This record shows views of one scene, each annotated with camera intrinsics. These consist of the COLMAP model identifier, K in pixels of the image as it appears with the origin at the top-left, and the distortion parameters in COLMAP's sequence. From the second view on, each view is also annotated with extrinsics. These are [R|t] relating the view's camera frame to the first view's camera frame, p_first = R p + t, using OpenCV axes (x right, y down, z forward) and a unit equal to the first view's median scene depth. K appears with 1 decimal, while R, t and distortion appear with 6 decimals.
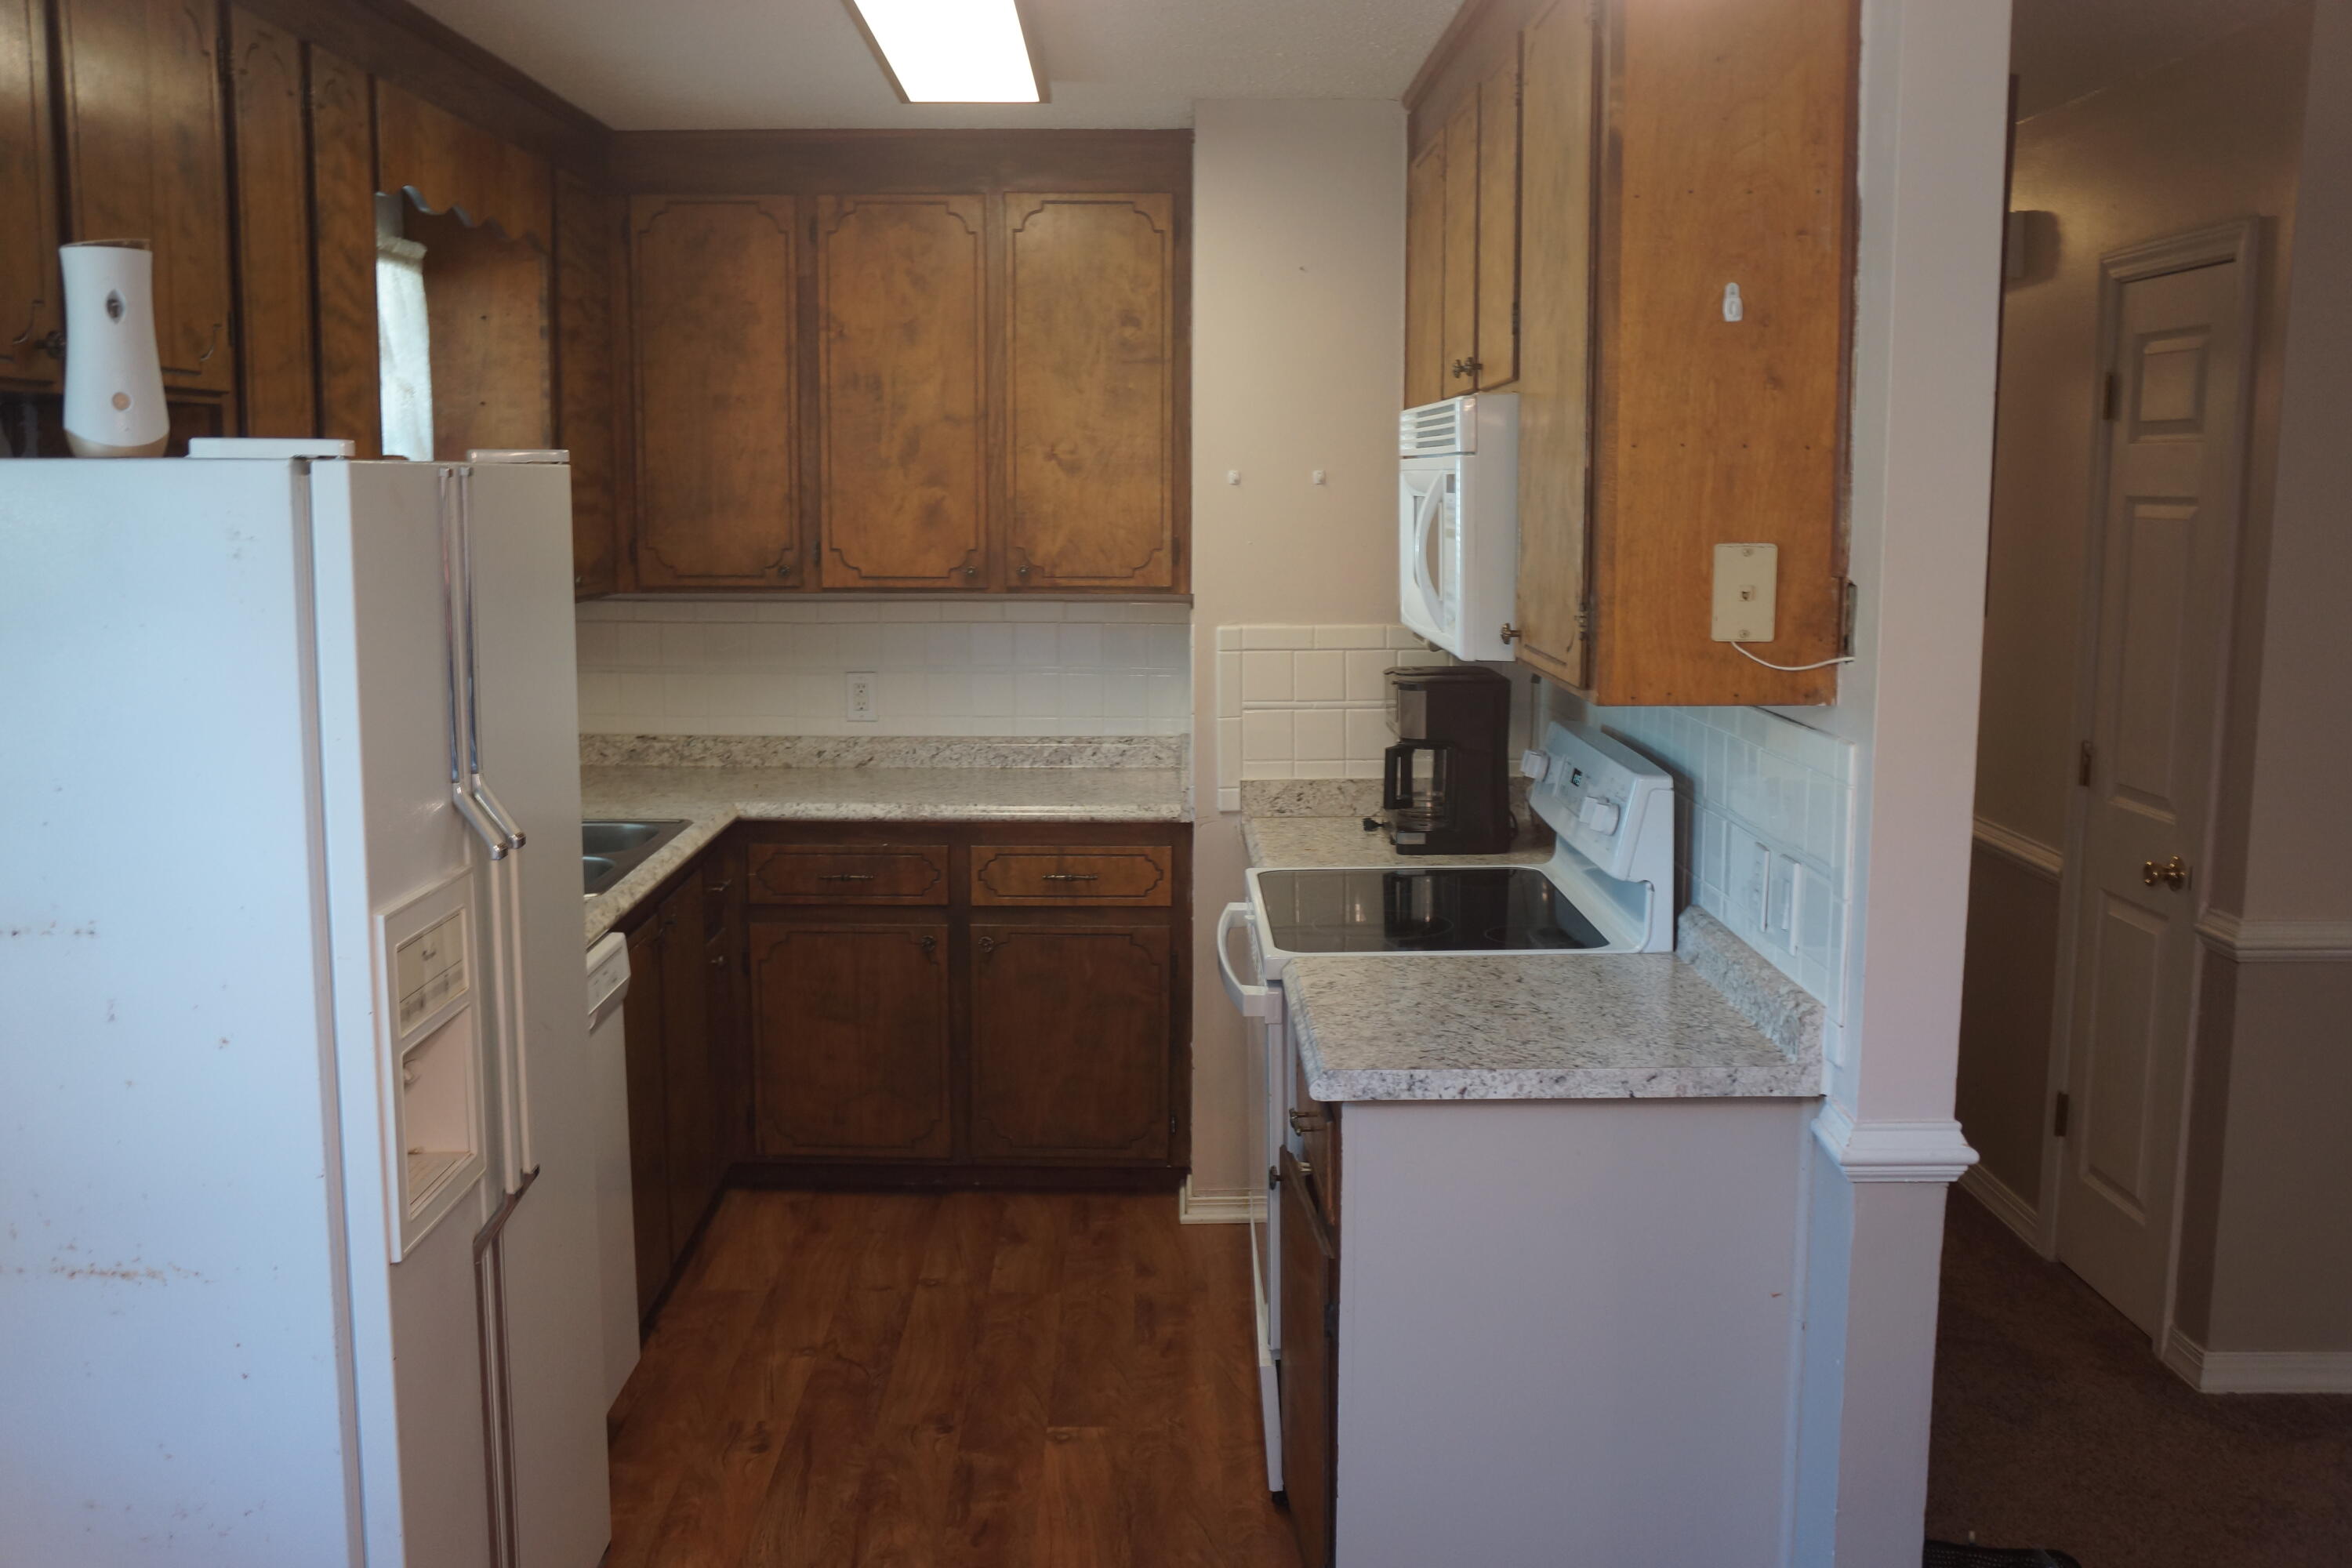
lens RADIAL K [[2132.3, 0, 1155.3], [0, 2132.3, 766.7], [0, 0, 1]] dist [-0.124723, 0.195242]
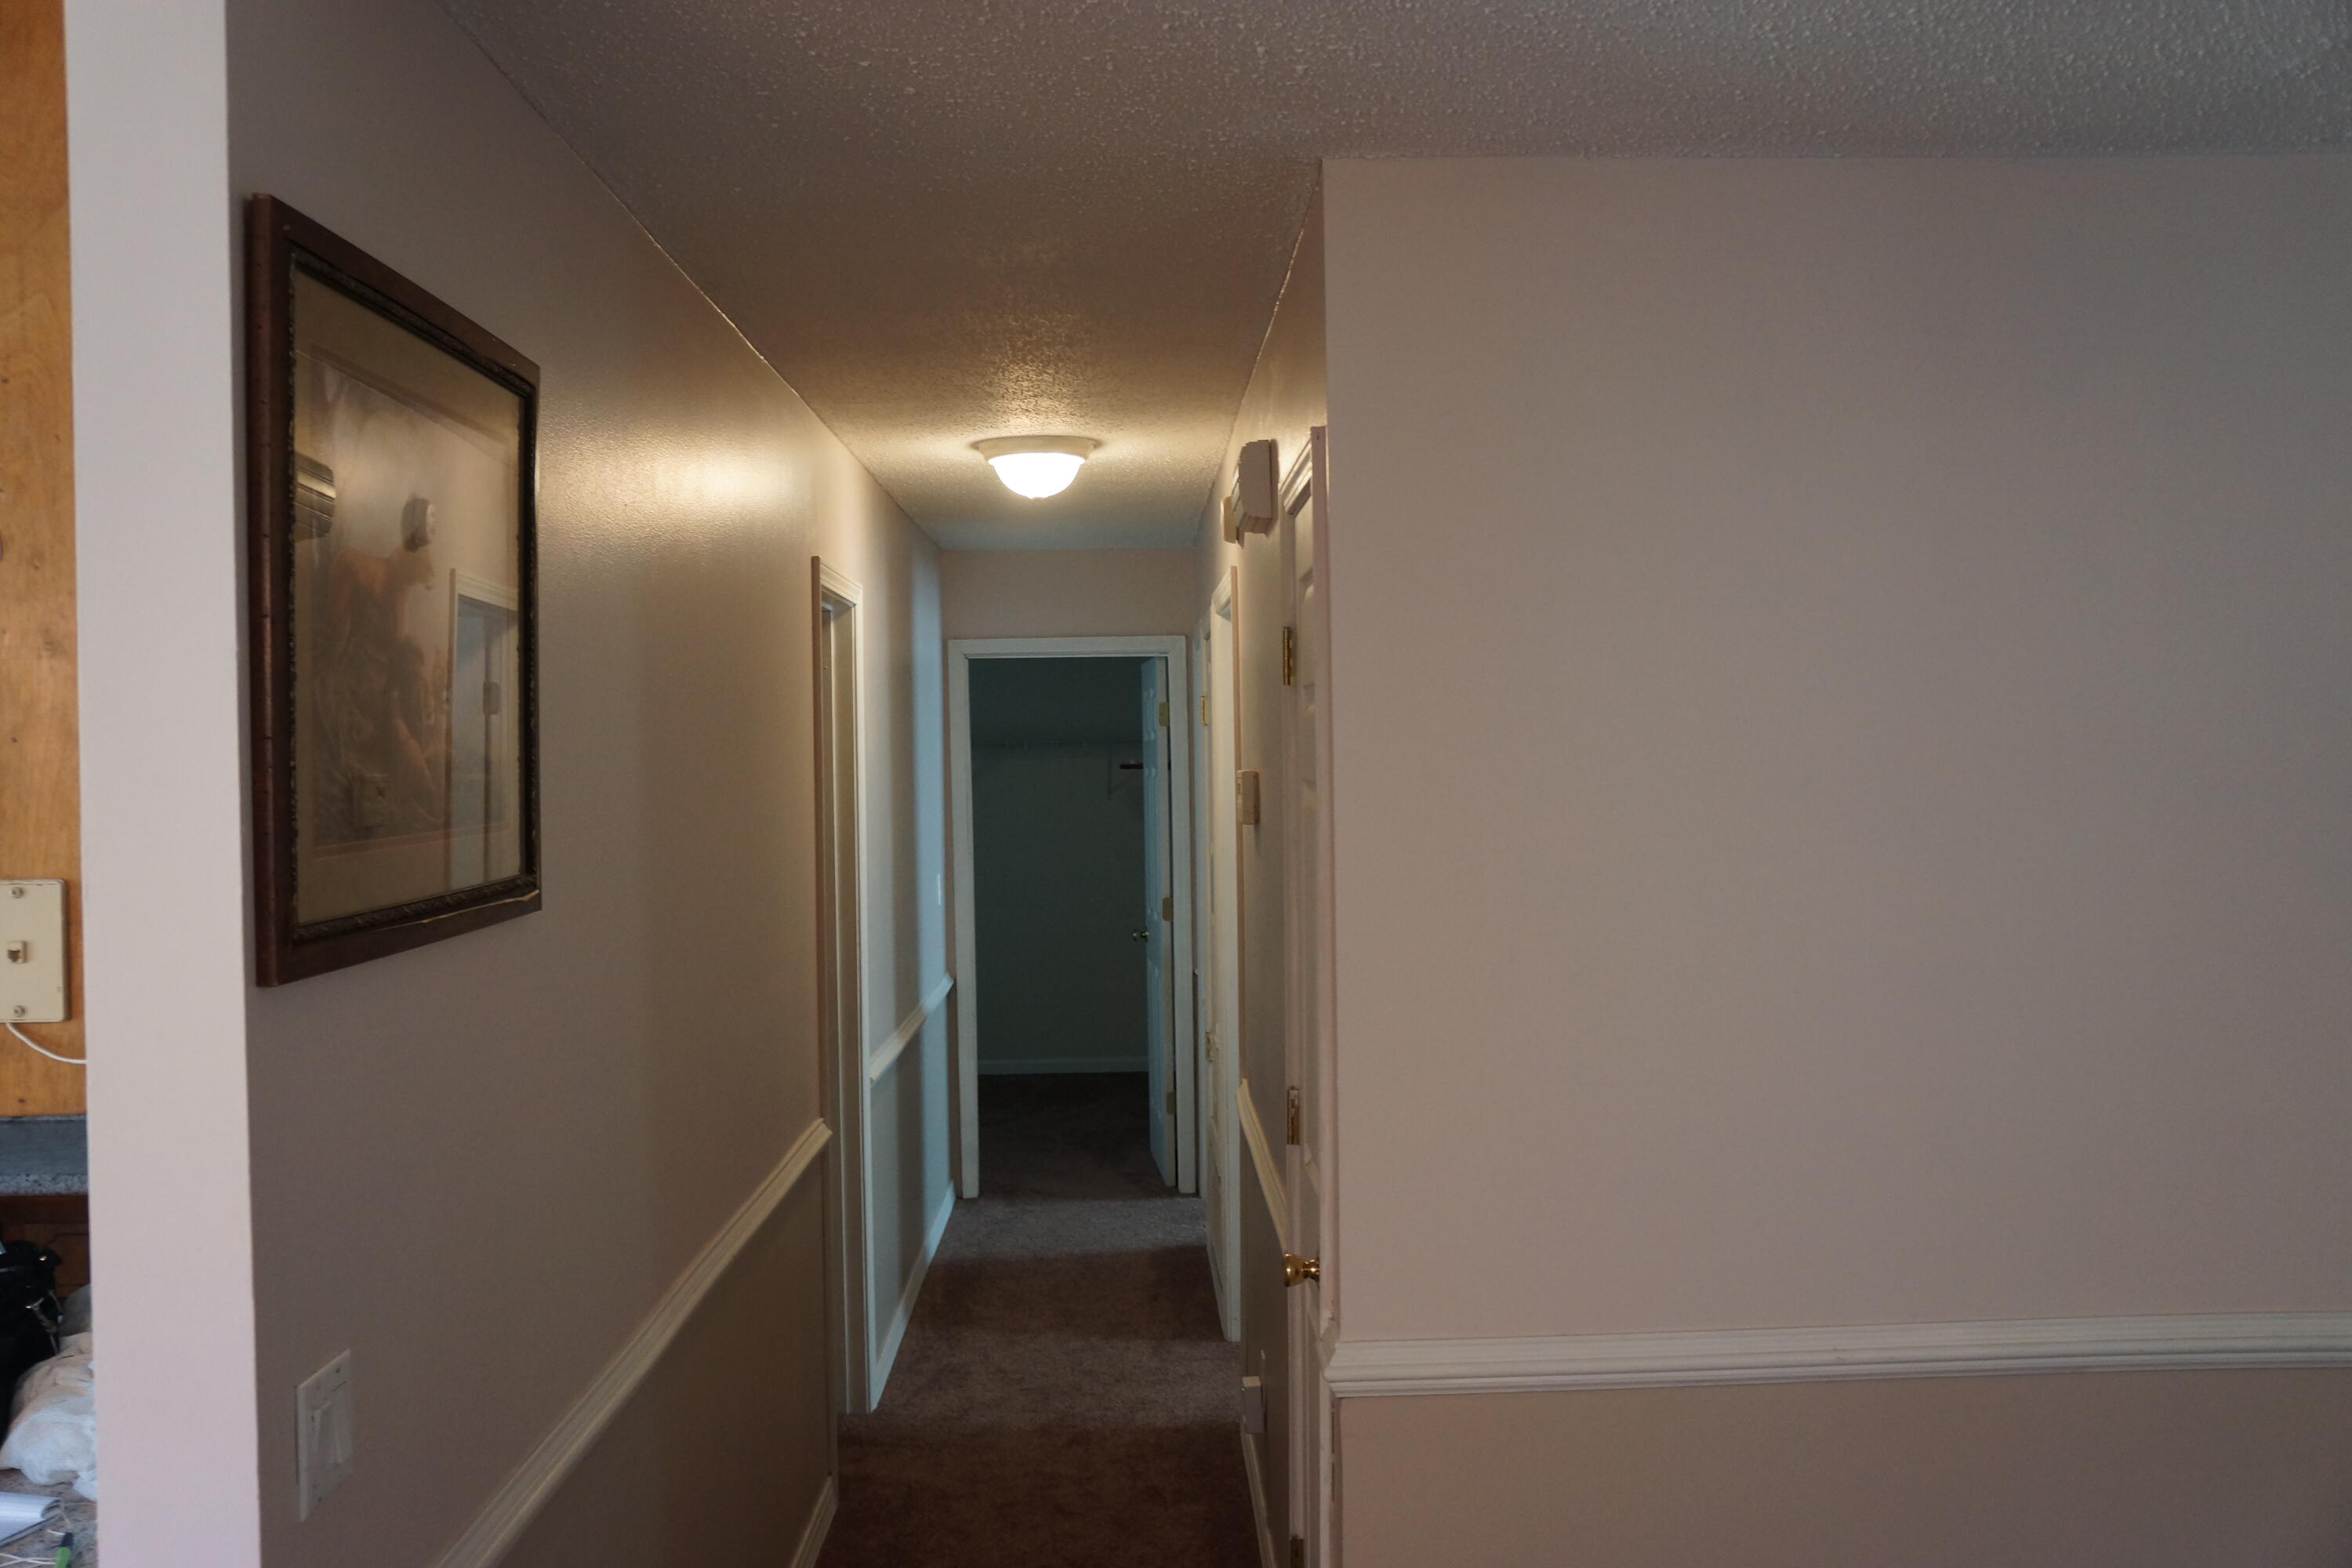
lens RADIAL K [[2132.3, 0, 1155.3], [0, 2132.3, 766.7], [0, 0, 1]] dist [-0.124723, 0.195242]
pose [[0.999777, -0.017720, 0.011479, 0.344033], [0.019078, 0.991117, -0.131615, -0.024231], [-0.009045, 0.131805, 0.991234, 0.167978]]
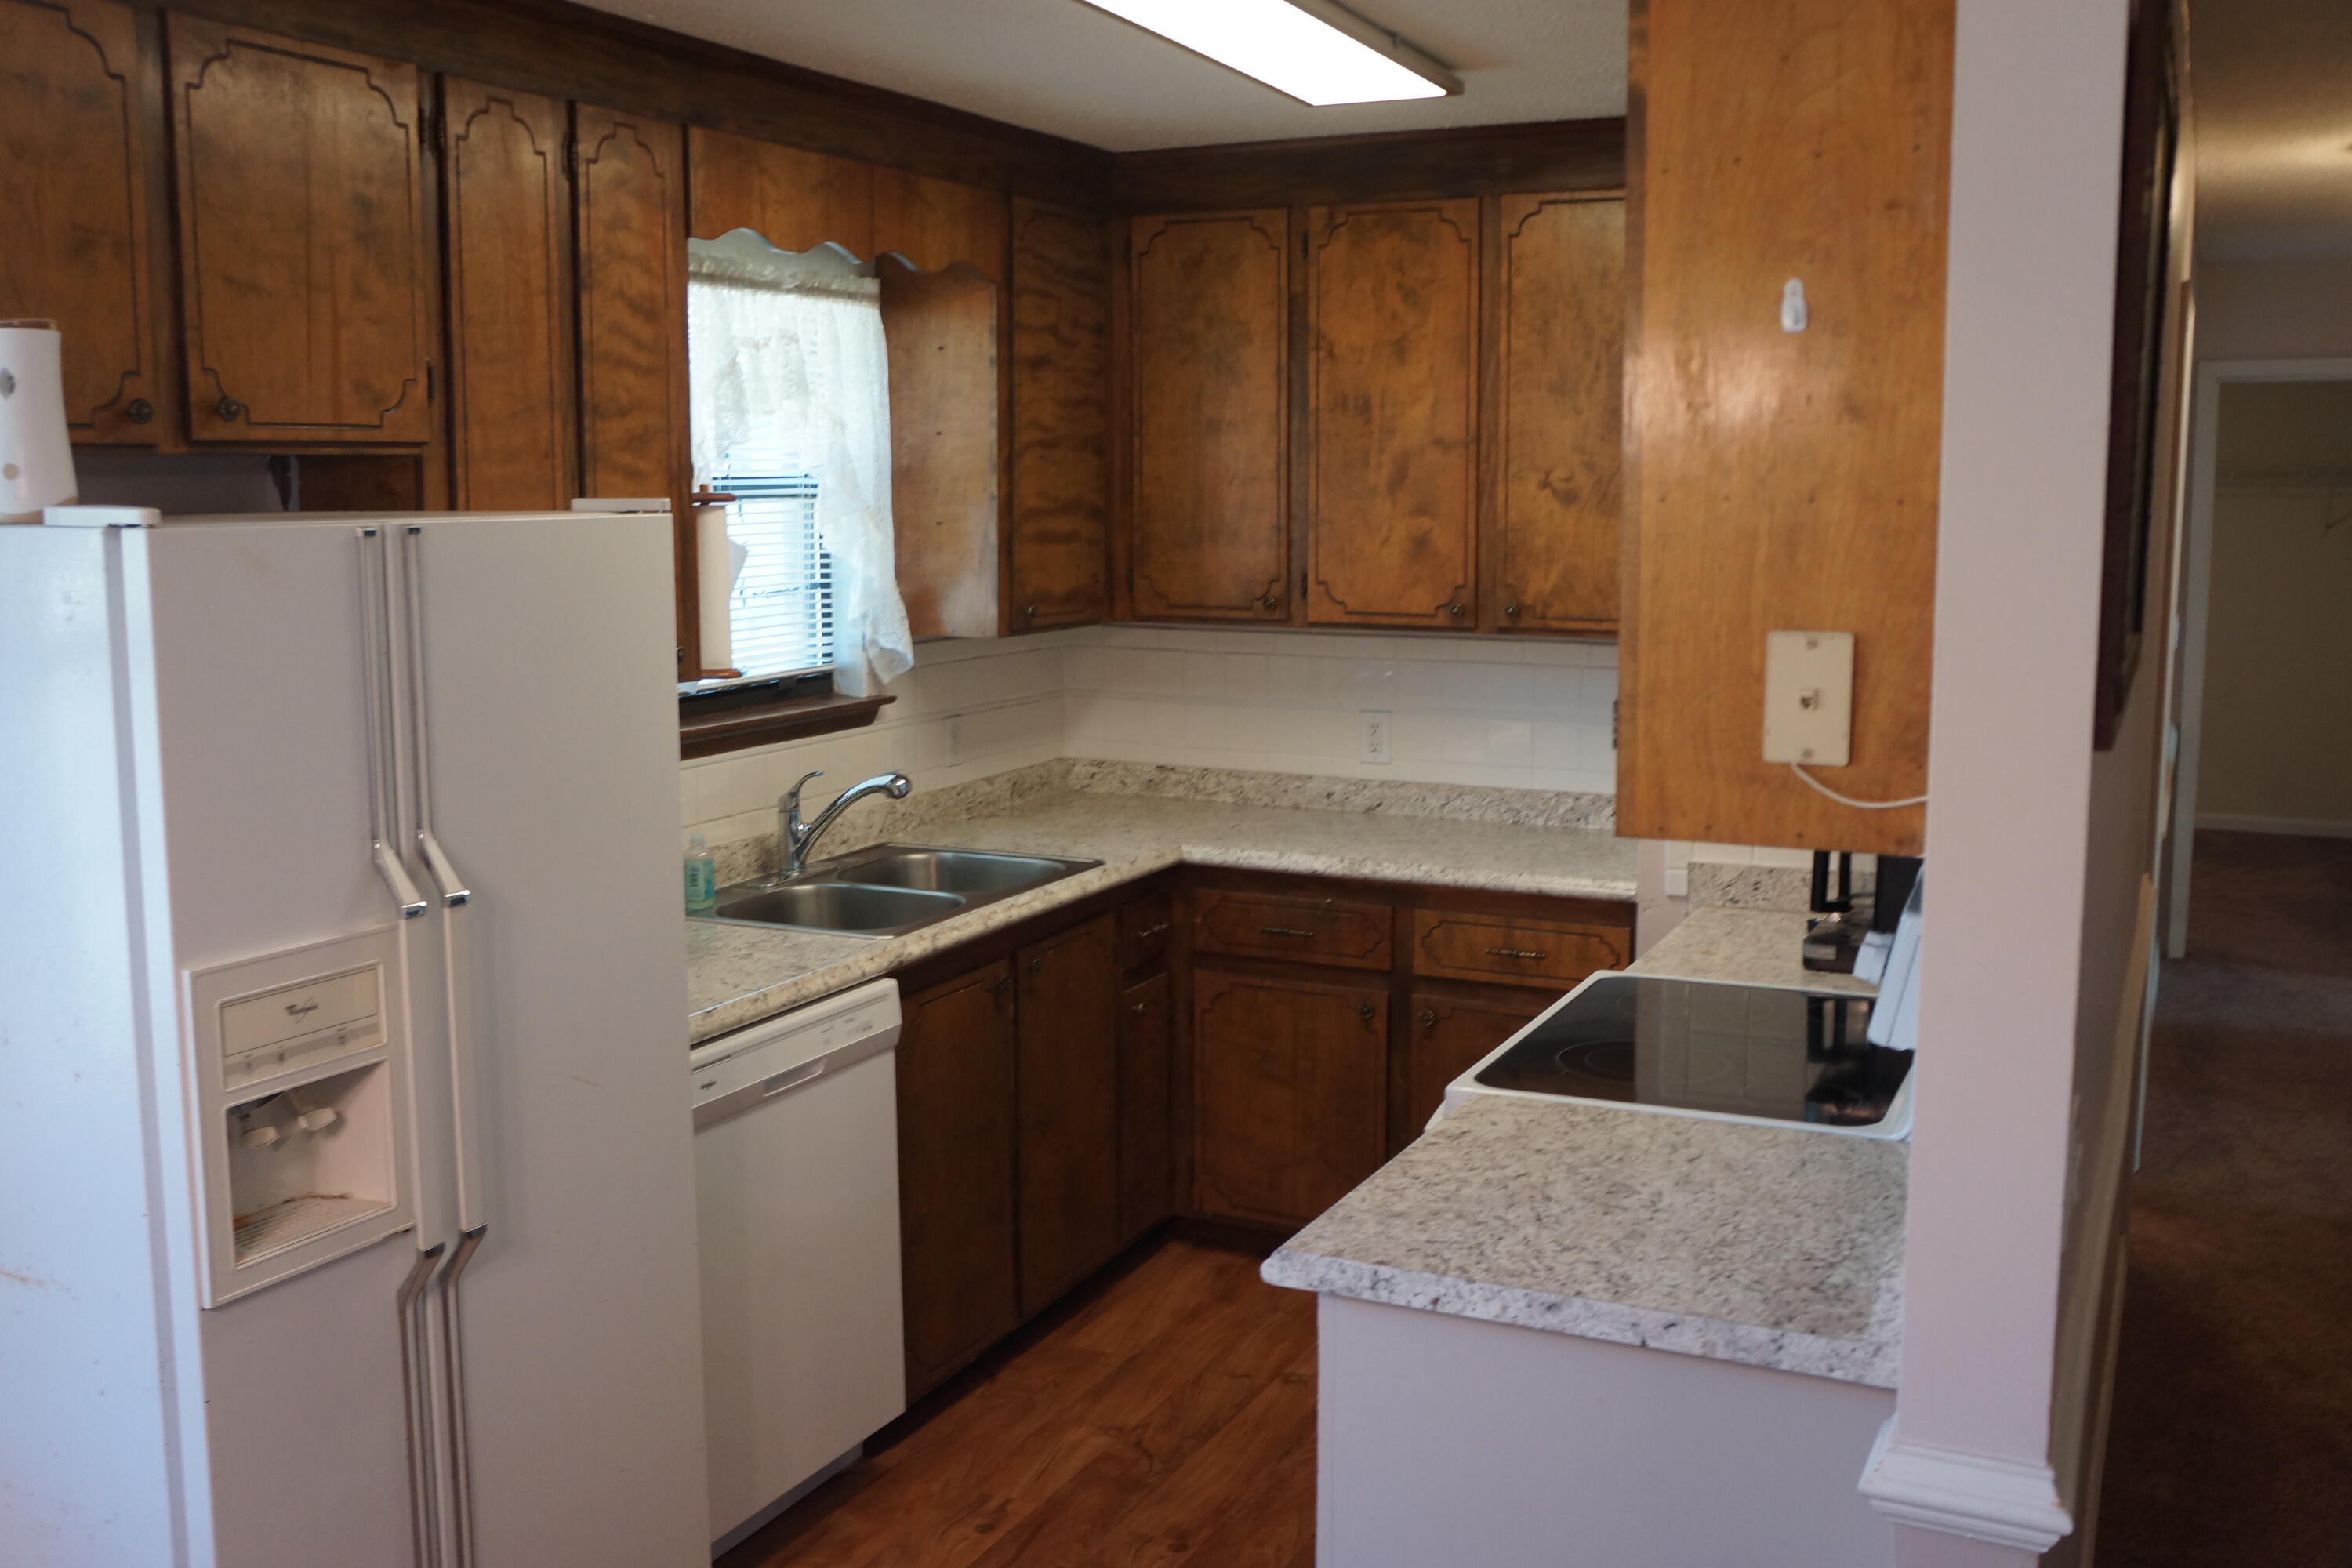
lens RADIAL K [[2132.3, 0, 1155.3], [0, 2132.3, 766.7], [0, 0, 1]] dist [-0.124723, 0.195242]
pose [[0.894702, 0.055818, -0.443163, 0.215894], [-0.056200, 0.998344, 0.012283, -0.029247], [0.443114, 0.013916, 0.896357, 0.127083]]
